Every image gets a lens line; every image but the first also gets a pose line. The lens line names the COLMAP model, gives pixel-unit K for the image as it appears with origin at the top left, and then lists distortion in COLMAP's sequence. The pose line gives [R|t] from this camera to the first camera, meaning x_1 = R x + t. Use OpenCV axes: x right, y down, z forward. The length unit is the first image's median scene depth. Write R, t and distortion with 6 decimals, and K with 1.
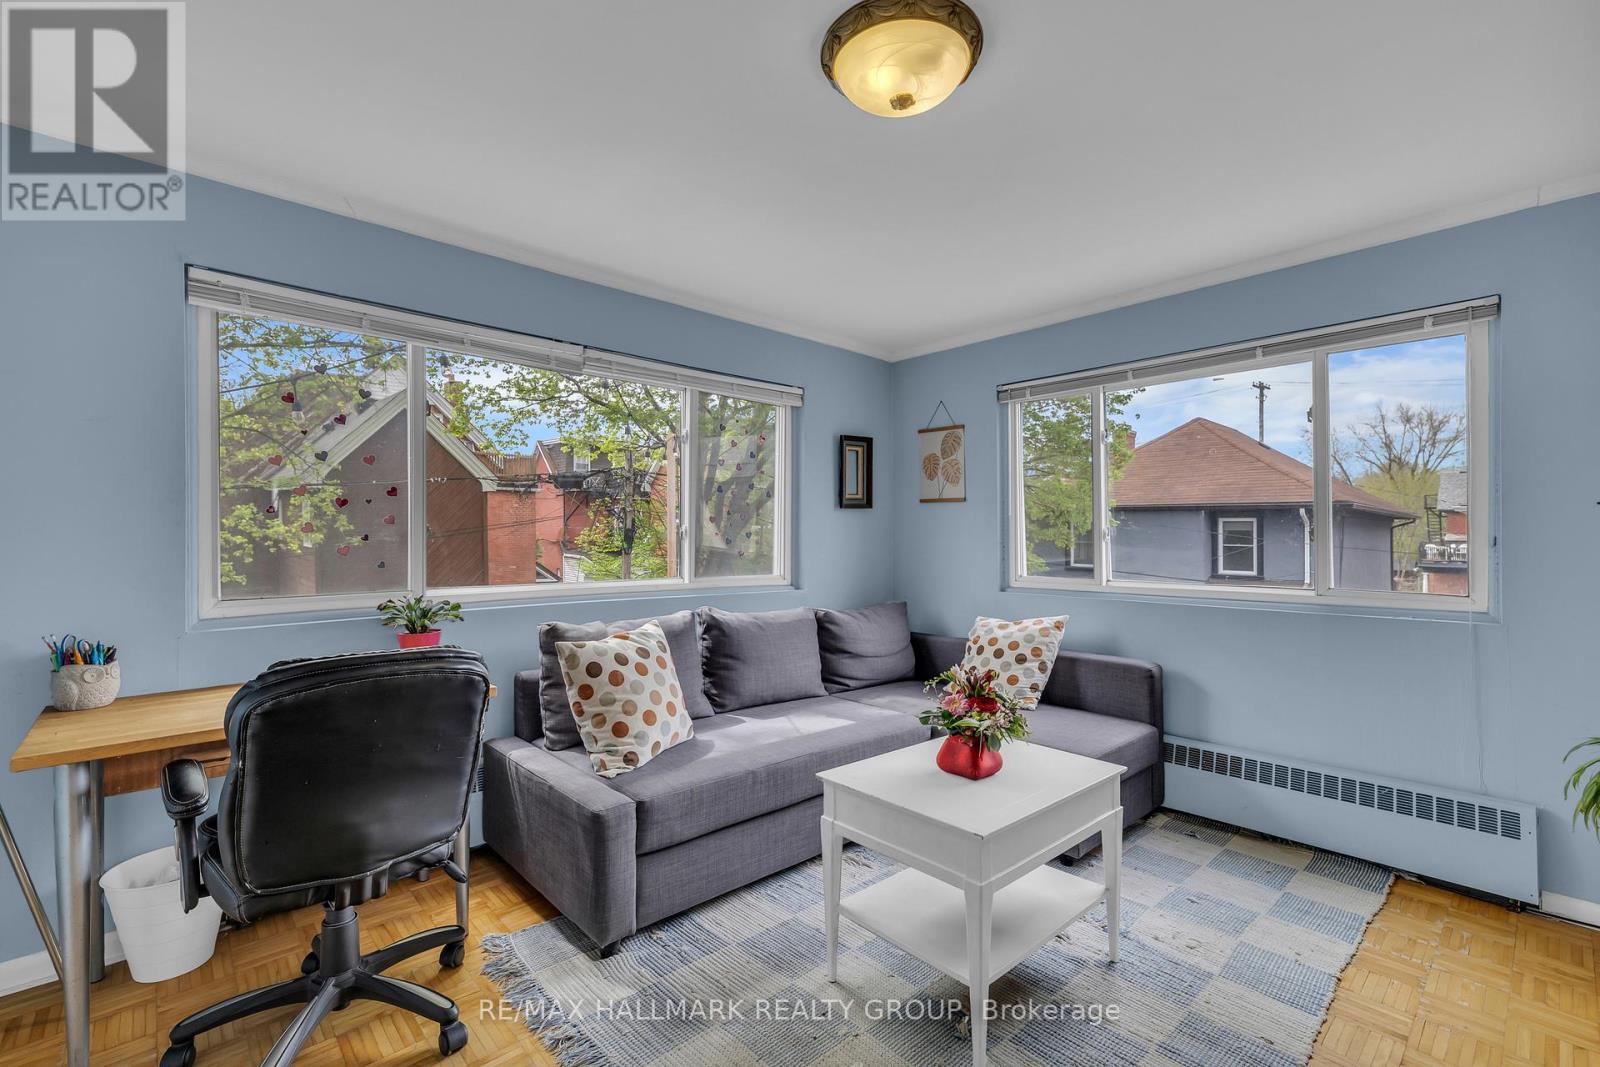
lens RADIAL K [[699.5, 0, 800.0], [0, 699.5, 533.5], [0, 0, 1]] dist [0.000441, 0.000208]
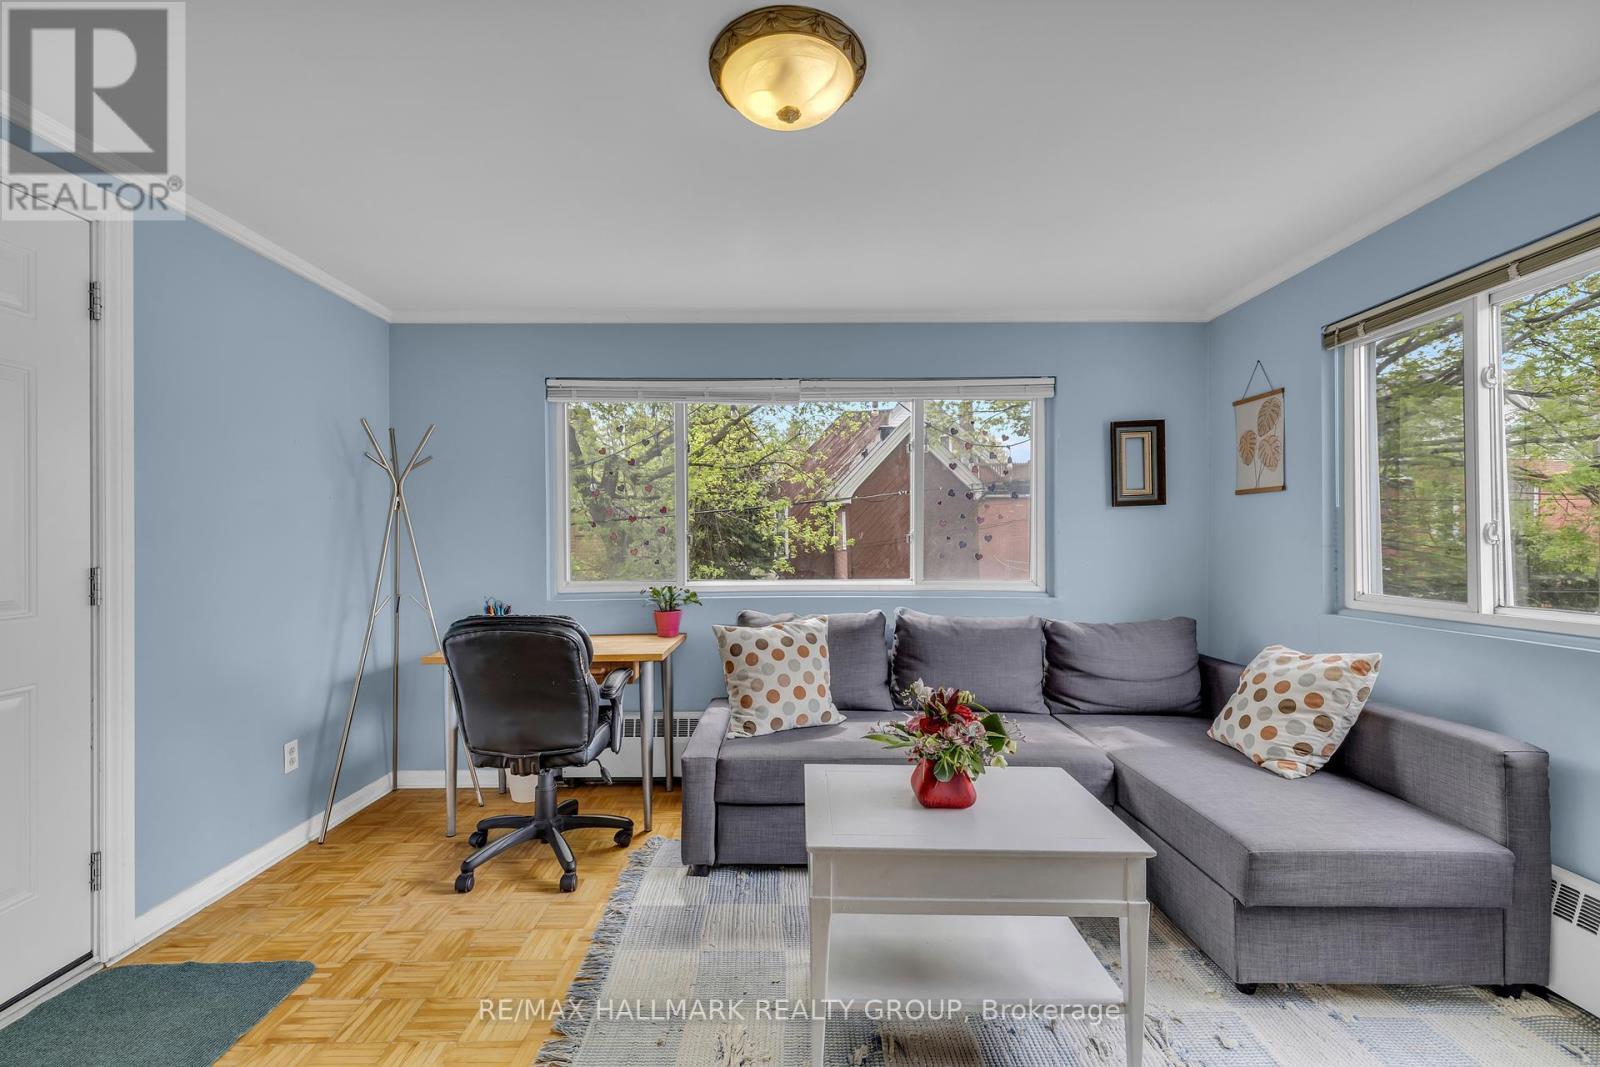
lens RADIAL K [[679.9, 0, 794.6], [0, 679.9, 539.9], [0, 0, 1]] dist [-0.000794, -0.000031]
pose [[0.735922, -0.007126, -0.677029, 0.419527], [0.009815, 0.999952, 0.000144, 0.001941], [0.676995, -0.006751, 0.735956, 0.138386]]
